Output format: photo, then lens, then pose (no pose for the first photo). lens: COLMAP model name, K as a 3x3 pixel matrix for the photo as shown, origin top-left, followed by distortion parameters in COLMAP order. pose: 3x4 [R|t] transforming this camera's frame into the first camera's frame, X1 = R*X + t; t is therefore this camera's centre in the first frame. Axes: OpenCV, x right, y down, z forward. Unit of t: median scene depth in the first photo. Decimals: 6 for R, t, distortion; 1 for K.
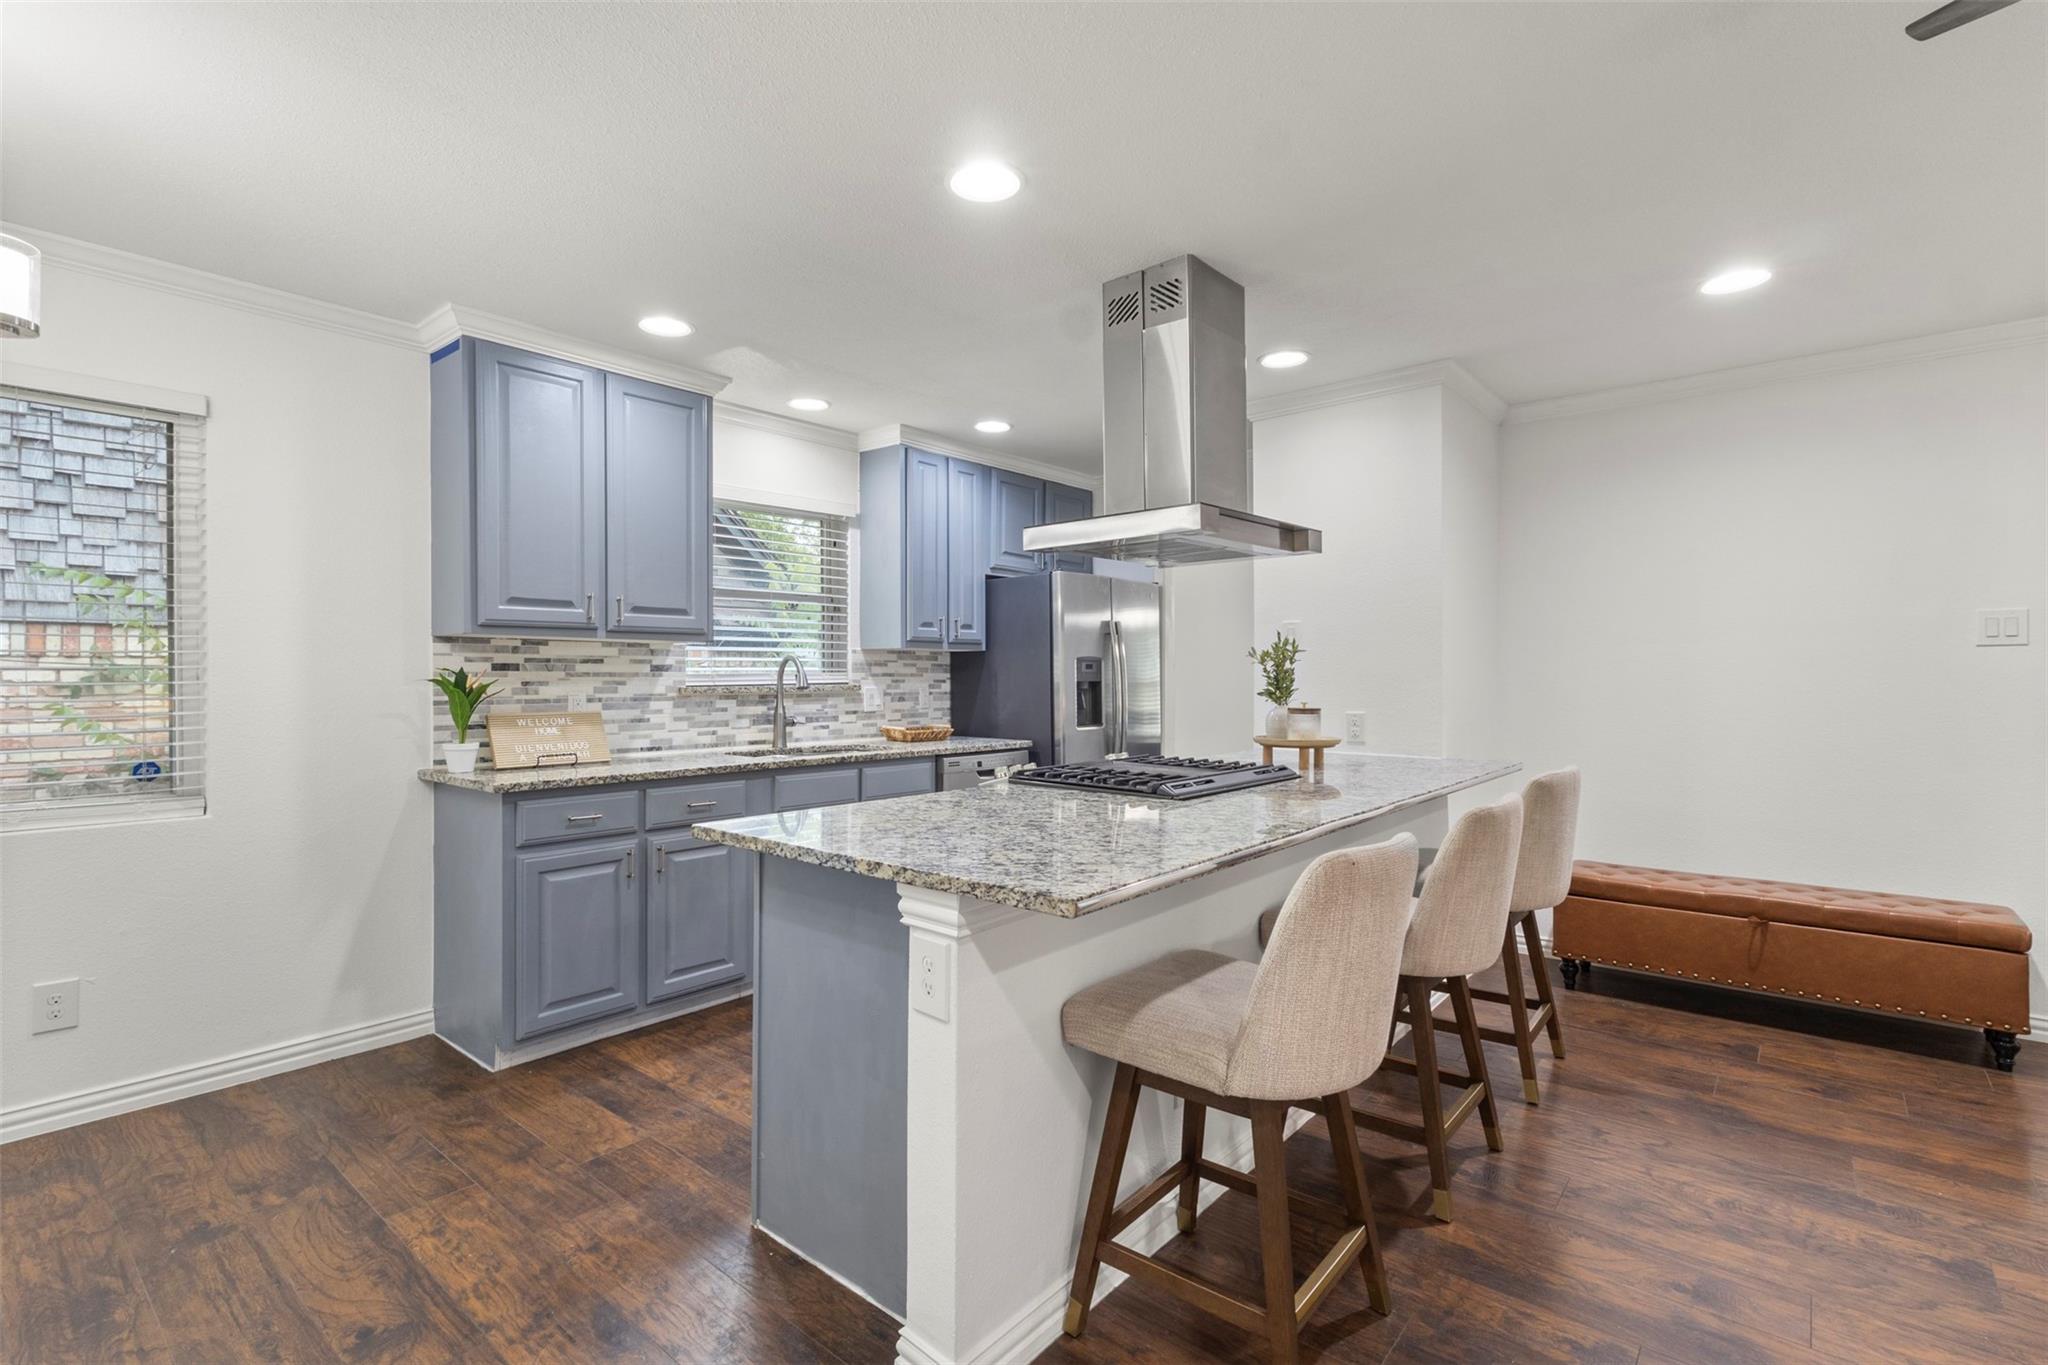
lens RADIAL K [[943.1, 0, 1014.9], [0, 943.1, 674.6], [0, 0, 1]] dist [0.002204, -0.000028]
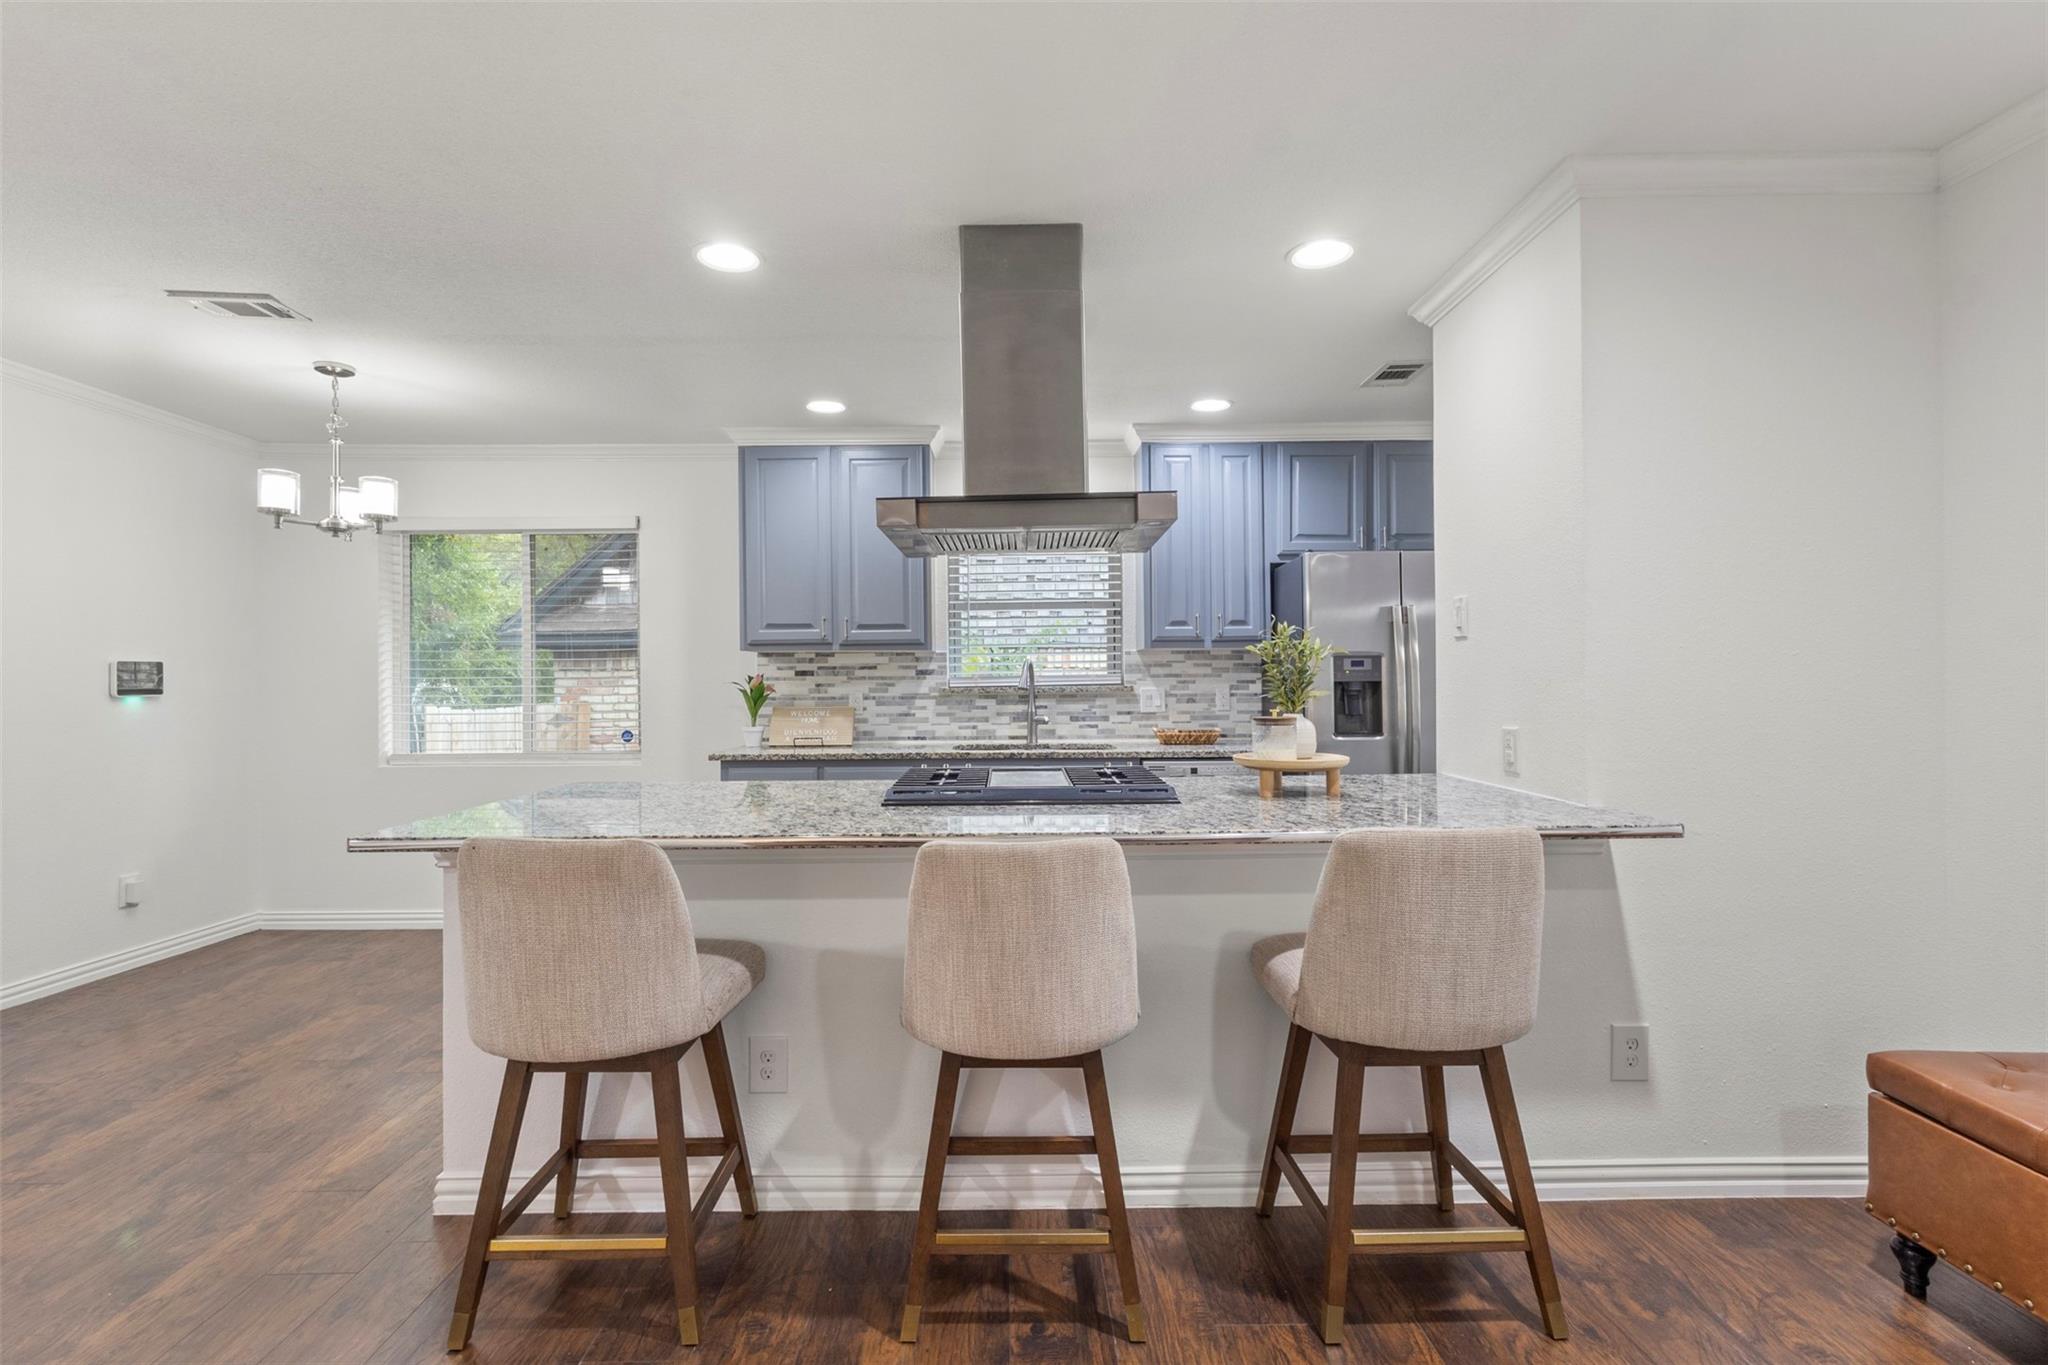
lens RADIAL K [[943.1, 0, 1018.9], [0, 943.1, 674.4], [0, 0, 1]] dist [0.002204, -0.000028]
pose [[0.654186, -0.008502, -0.756286, 0.626804], [0.008869, 0.999954, -0.003570, 0.001169], [0.756282, -0.004372, 0.654232, 0.294699]]
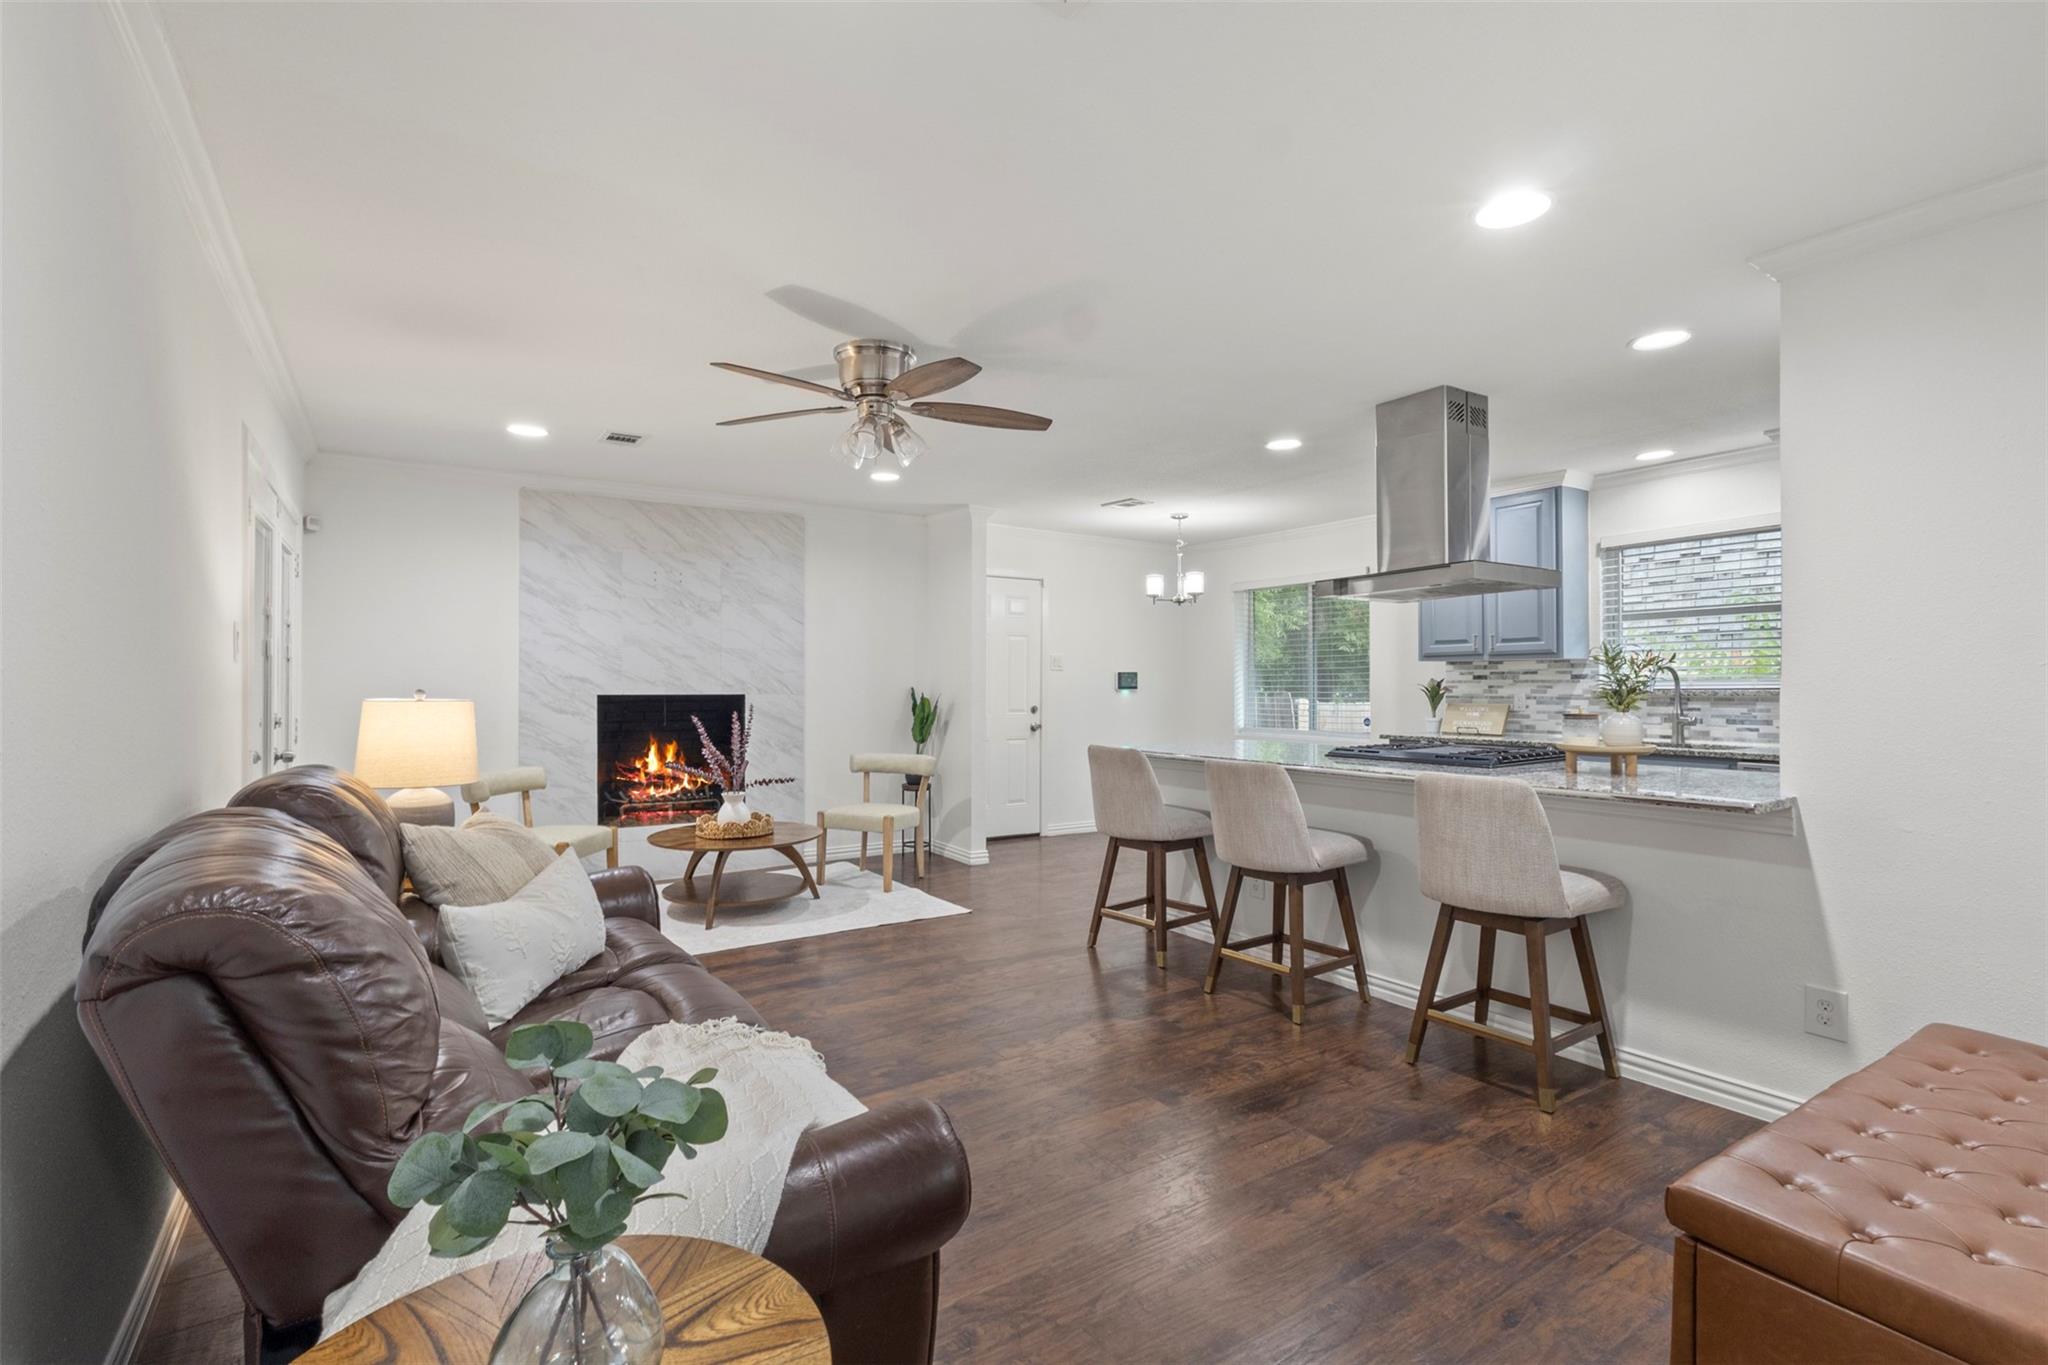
lens RADIAL K [[943.1, 0, 1026.6], [0, 943.1, 684.9], [0, 0, 1]] dist [0.002204, -0.000028]
pose [[-0.276865, 0.001357, -0.960908, 1.217758], [0.005301, 0.999986, -0.000116, 0.001238], [0.960894, -0.005126, -0.276869, 0.595837]]
